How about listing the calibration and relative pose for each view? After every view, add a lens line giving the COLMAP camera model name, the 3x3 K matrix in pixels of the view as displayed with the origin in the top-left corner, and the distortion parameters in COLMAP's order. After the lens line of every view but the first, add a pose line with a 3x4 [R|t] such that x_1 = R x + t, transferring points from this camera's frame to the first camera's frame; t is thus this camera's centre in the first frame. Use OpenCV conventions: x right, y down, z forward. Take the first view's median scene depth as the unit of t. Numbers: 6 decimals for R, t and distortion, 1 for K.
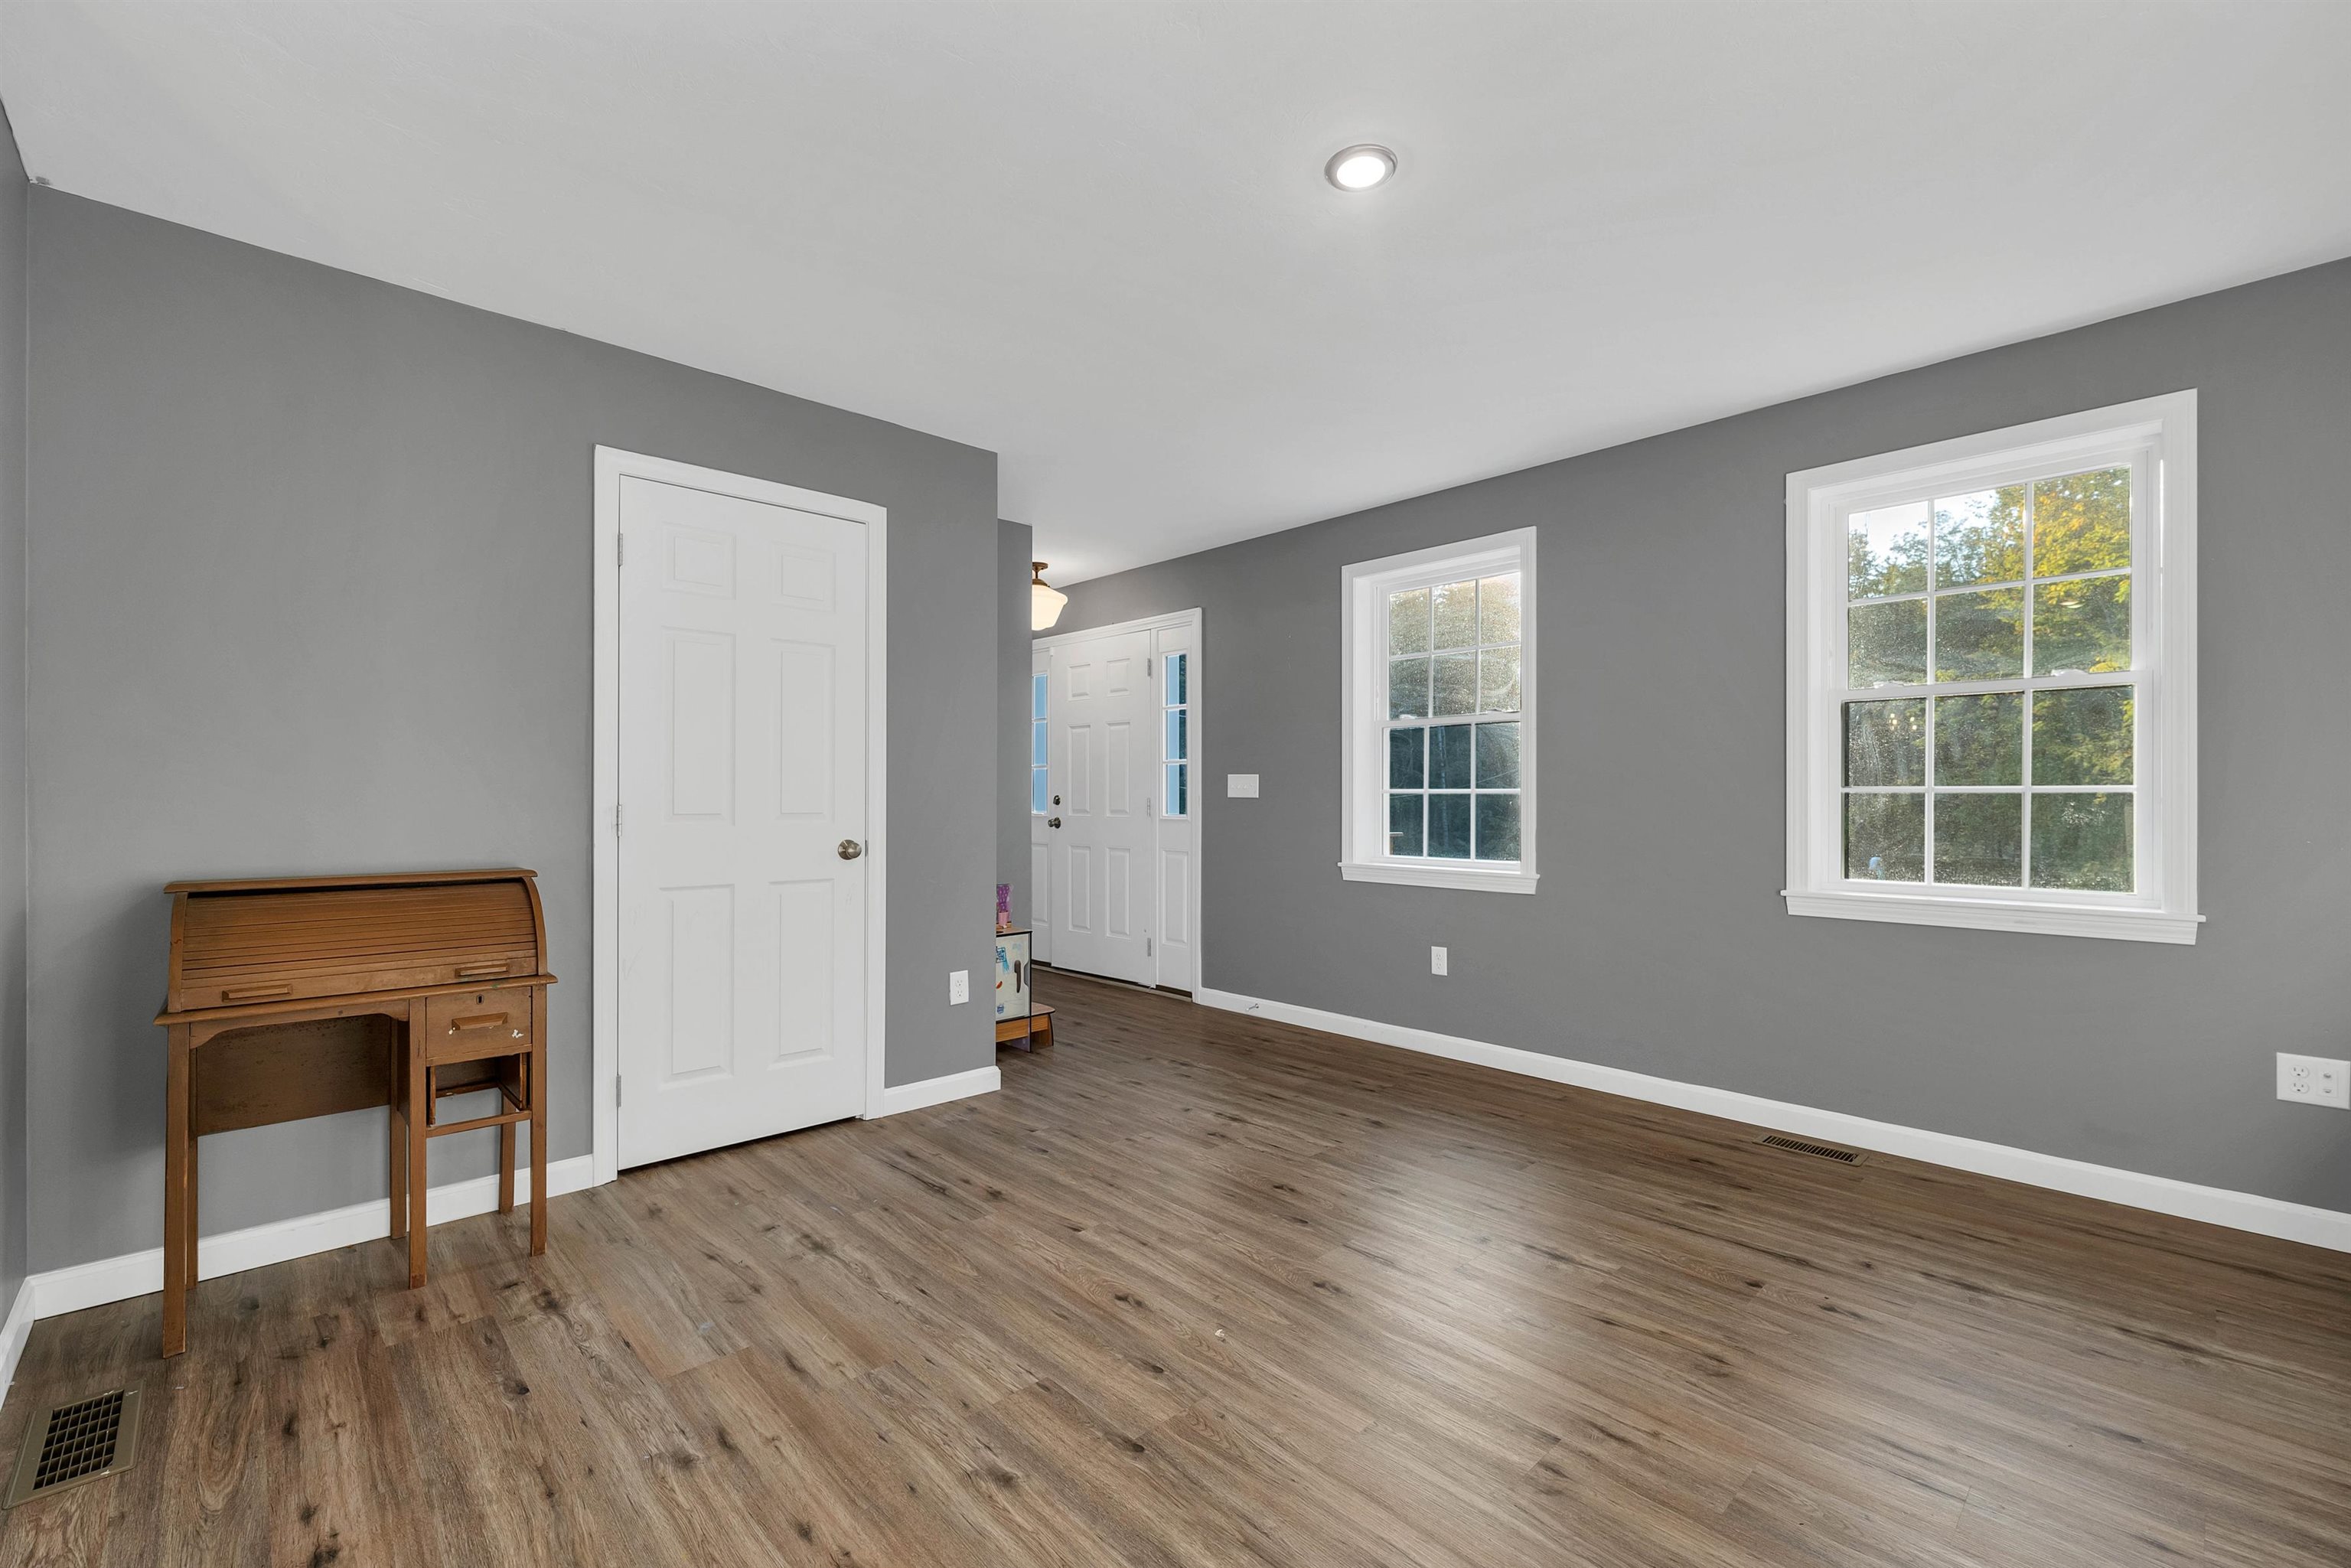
lens RADIAL K [[987.6, 0, 1181.1], [0, 987.6, 796.8], [0, 0, 1]] dist [0.001173, -0.000119]
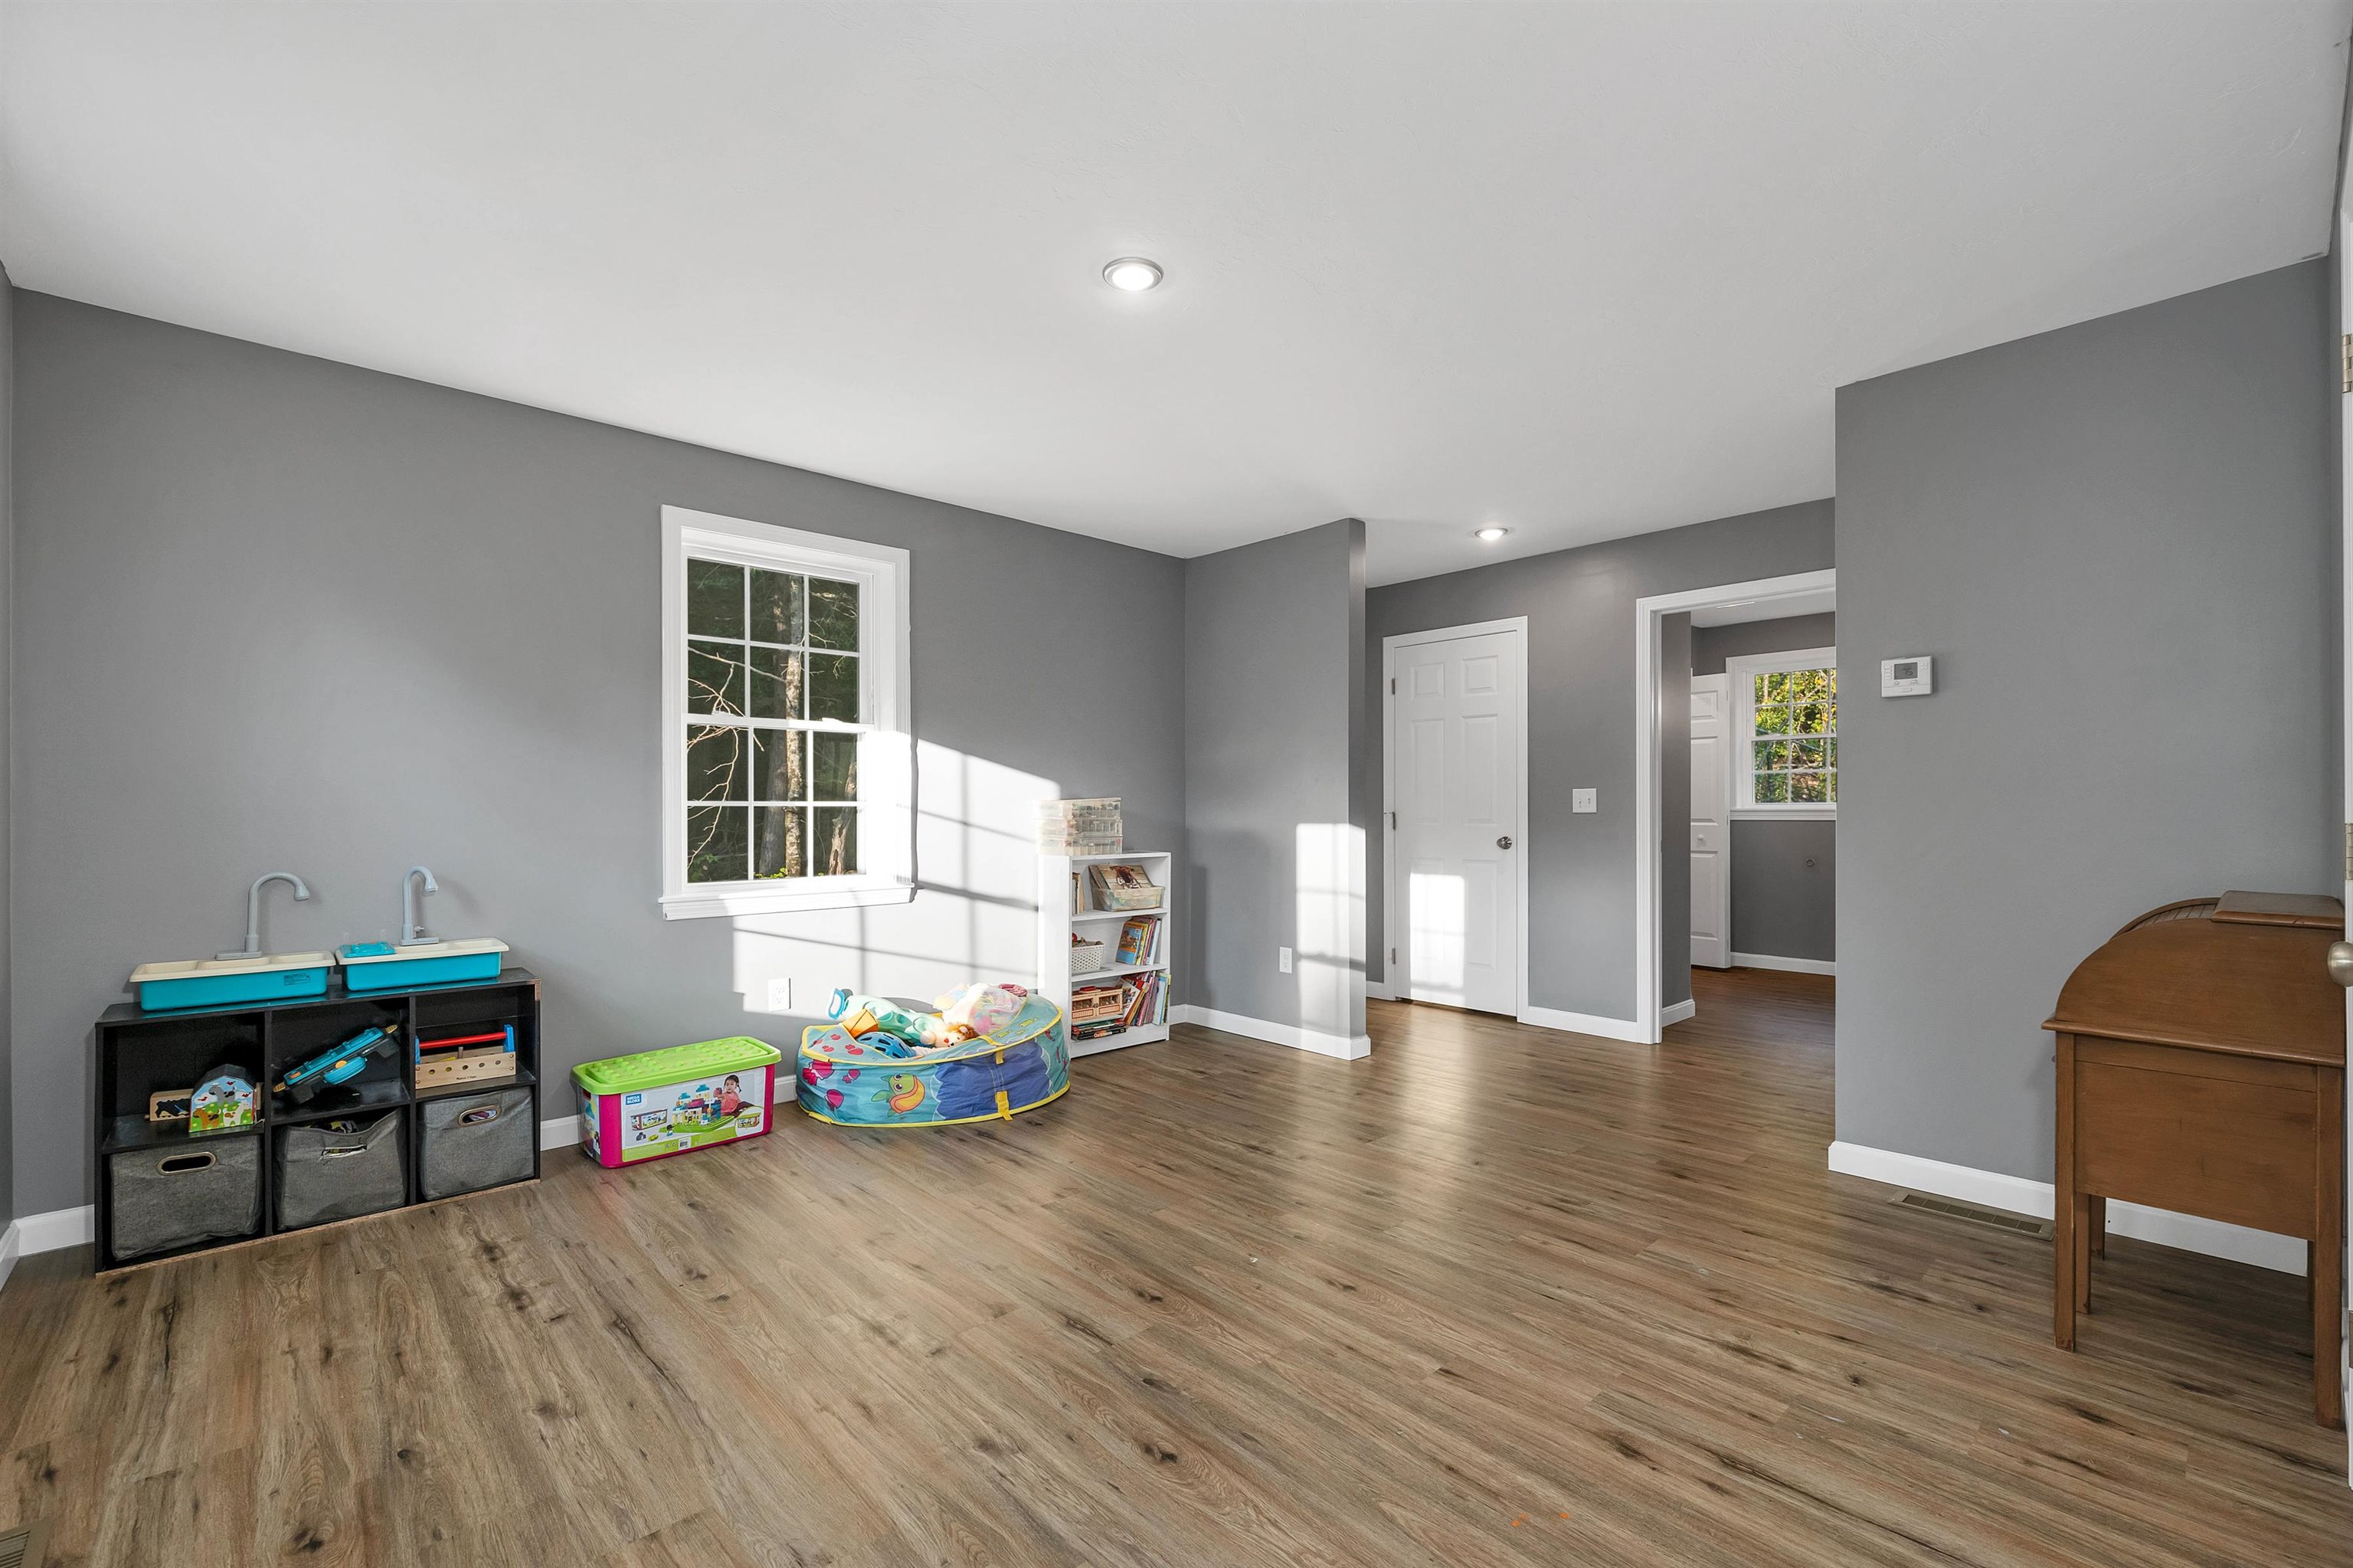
lens RADIAL K [[988.5, 0, 1182.1], [0, 988.5, 796.8], [0, 0, 1]] dist [0.001173, -0.000119]
pose [[-0.999975, 0.001225, 0.006902, 0.098639], [0.001114, 0.999872, -0.015985, 0.002181], [-0.006921, -0.015976, -0.999848, 1.851744]]
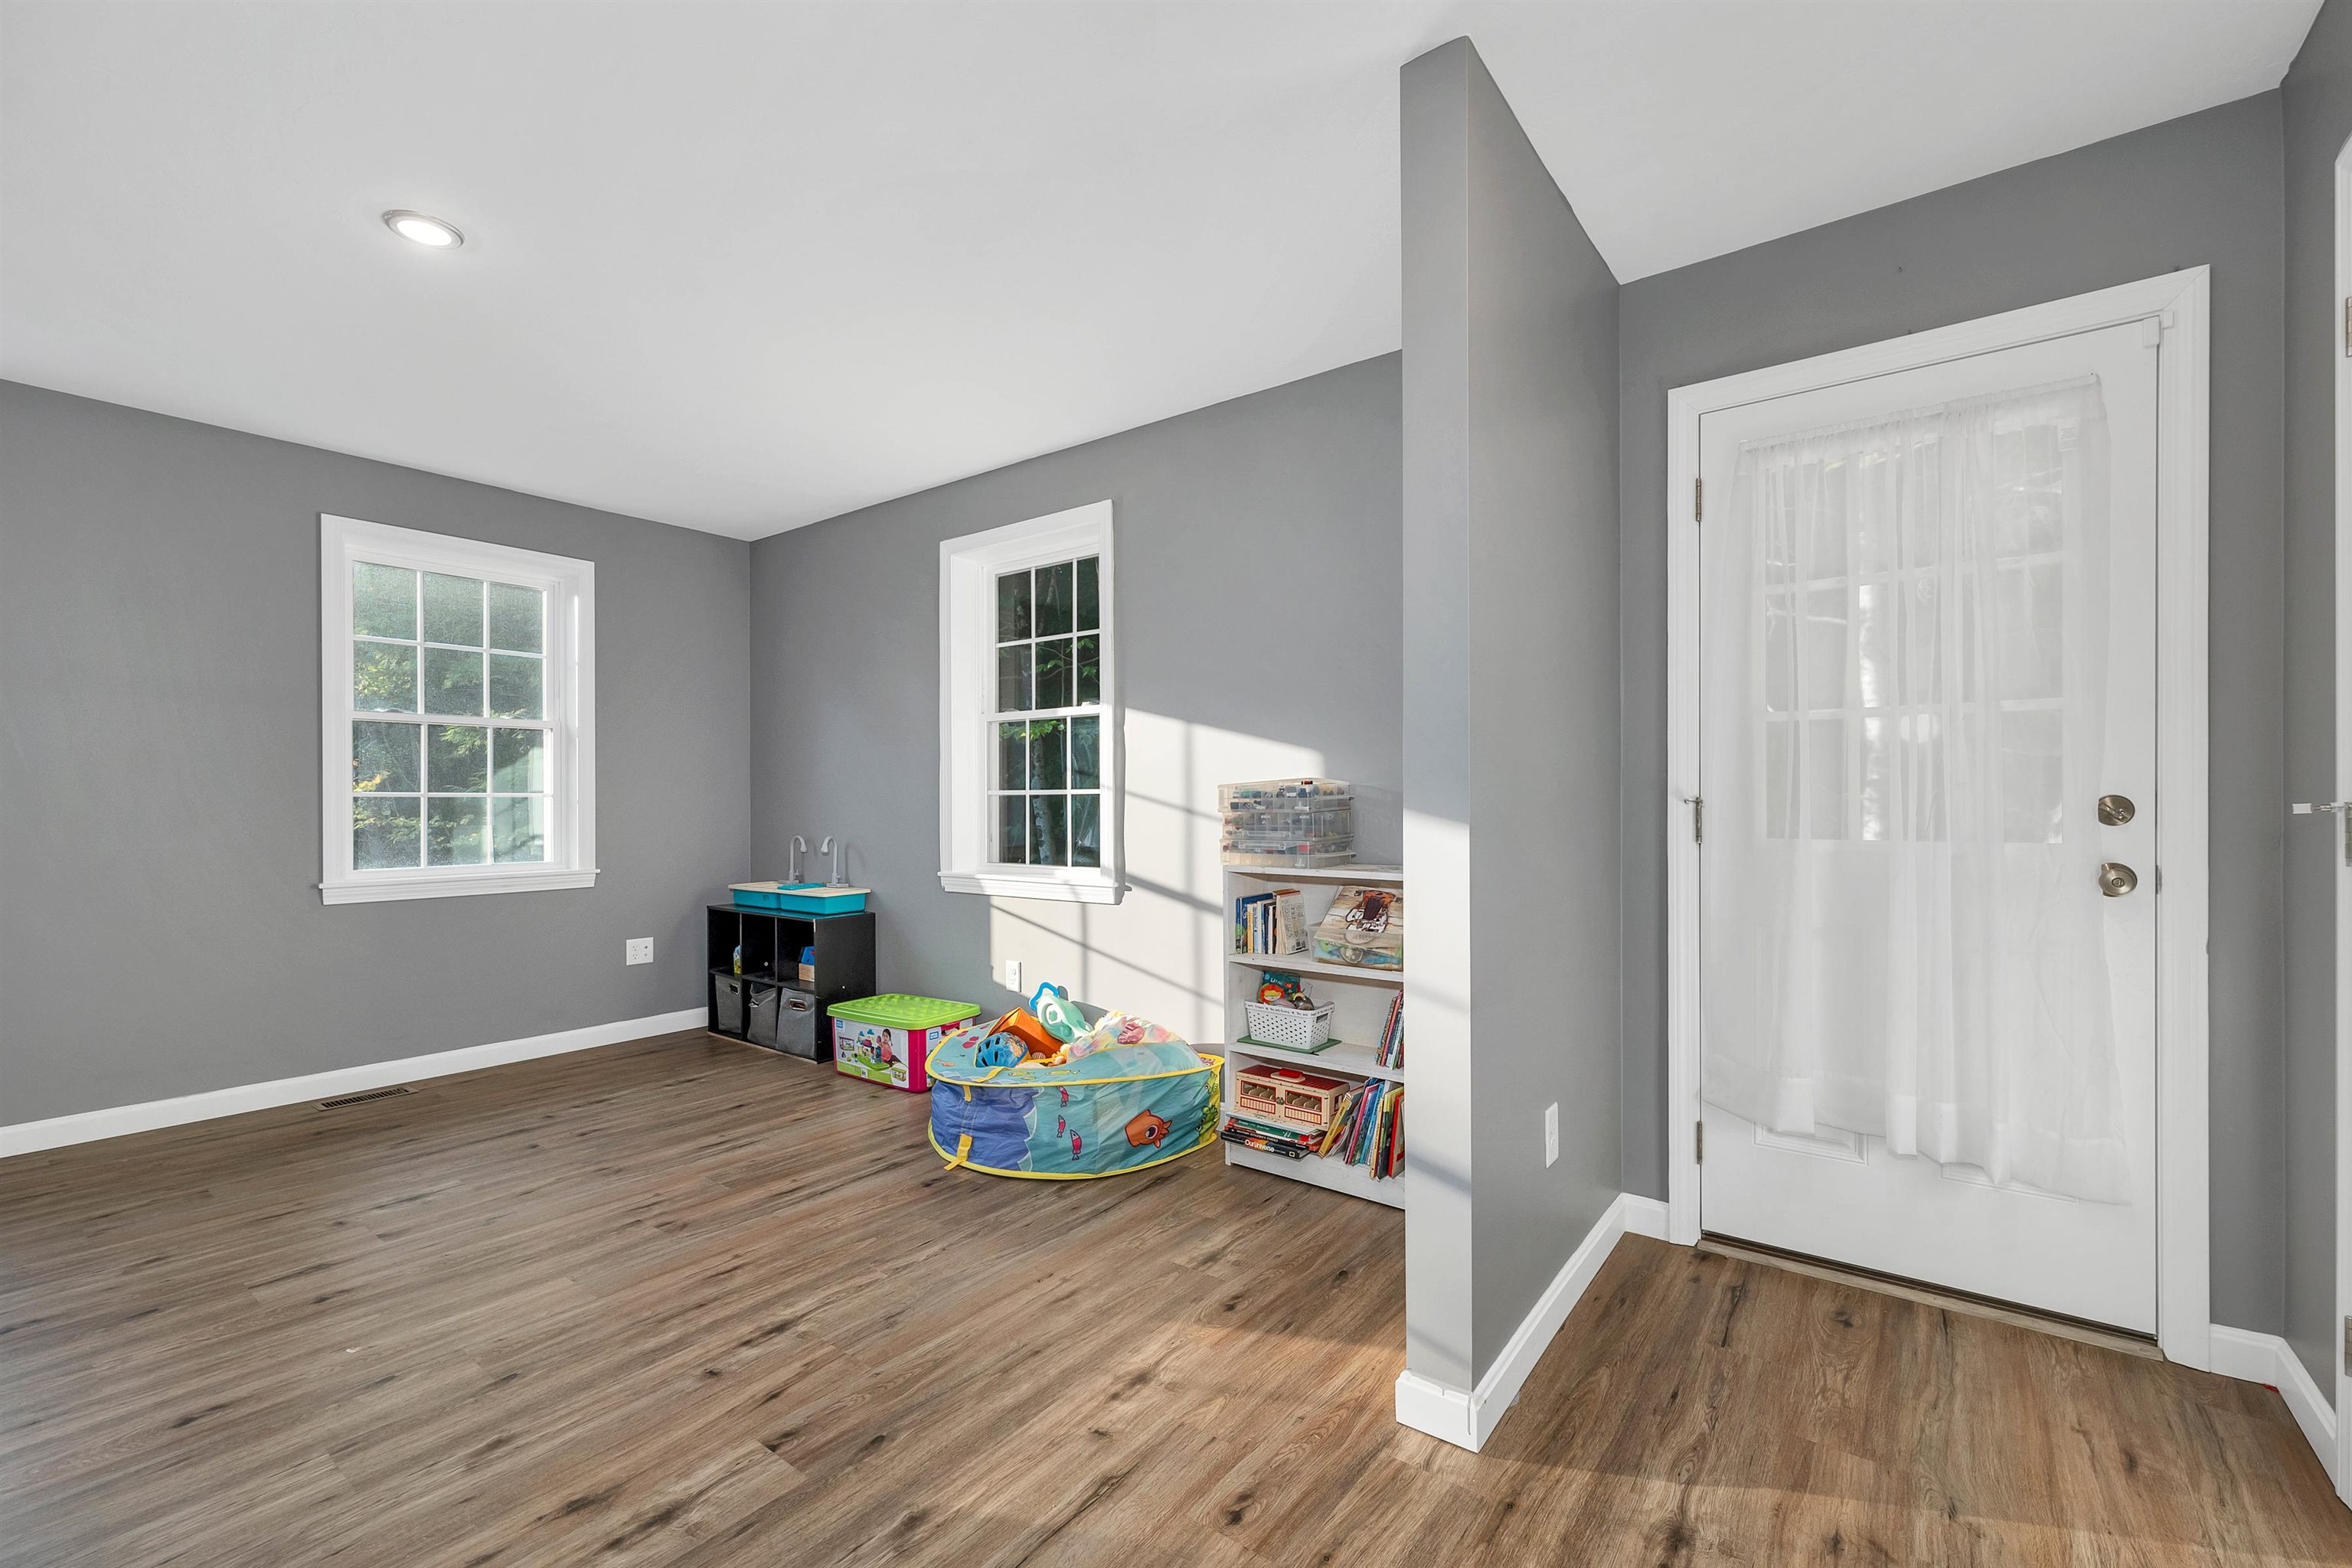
lens RADIAL K [[988.1, 0, 1181.6], [0, 988.1, 796.8], [0, 0, 1]] dist [0.001173, -0.000119]
pose [[-0.168318, 0.004003, 0.985725, -0.894289], [0.000567, 0.999992, -0.003965, 0.000517], [-0.985733, -0.000109, -0.168319, 0.300602]]
